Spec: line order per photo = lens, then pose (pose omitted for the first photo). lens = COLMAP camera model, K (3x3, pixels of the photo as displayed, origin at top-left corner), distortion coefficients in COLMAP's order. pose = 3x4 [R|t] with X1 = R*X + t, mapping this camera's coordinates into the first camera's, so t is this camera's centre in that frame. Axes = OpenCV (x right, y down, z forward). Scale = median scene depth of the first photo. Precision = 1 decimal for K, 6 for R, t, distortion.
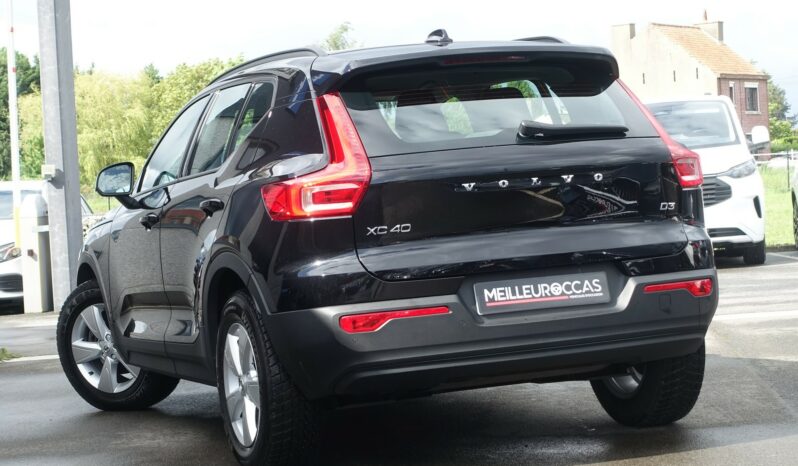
lens RADIAL K [[1791.0, 0, 399.0], [0, 1791.0, 233.0], [0, 0, 1]] dist [0.002782, -0.133606]
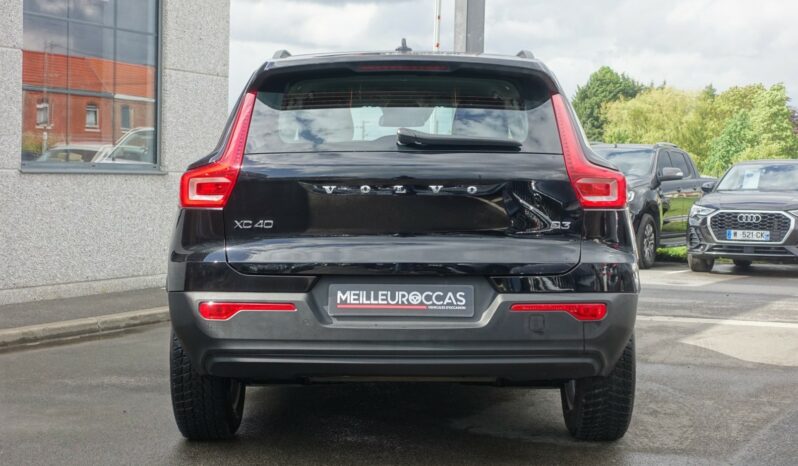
lens RADIAL K [[1287.9, 0, 399.0], [0, 1287.9, 233.0], [0, 0, 1]] dist [0.020903, -0.037788]
pose [[0.927224, 0.089251, -0.363718, 0.336819], [-0.080860, 0.995991, 0.038264, -0.031600], [0.365674, -0.006069, 0.930723, 0.325100]]
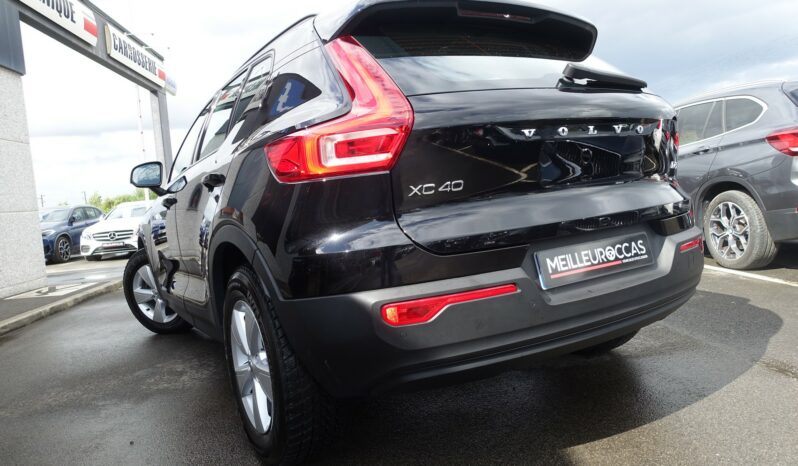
lens RADIAL K [[544.9, 0, 399.0], [0, 544.9, 233.0], [0, 0, 1]] dist [-0.004258, -0.000213]
pose [[0.983572, -0.036280, 0.176835, -0.062668], [0.031385, 0.999045, 0.030402, 0.009626], [-0.177769, -0.024352, 0.983771, 0.749675]]
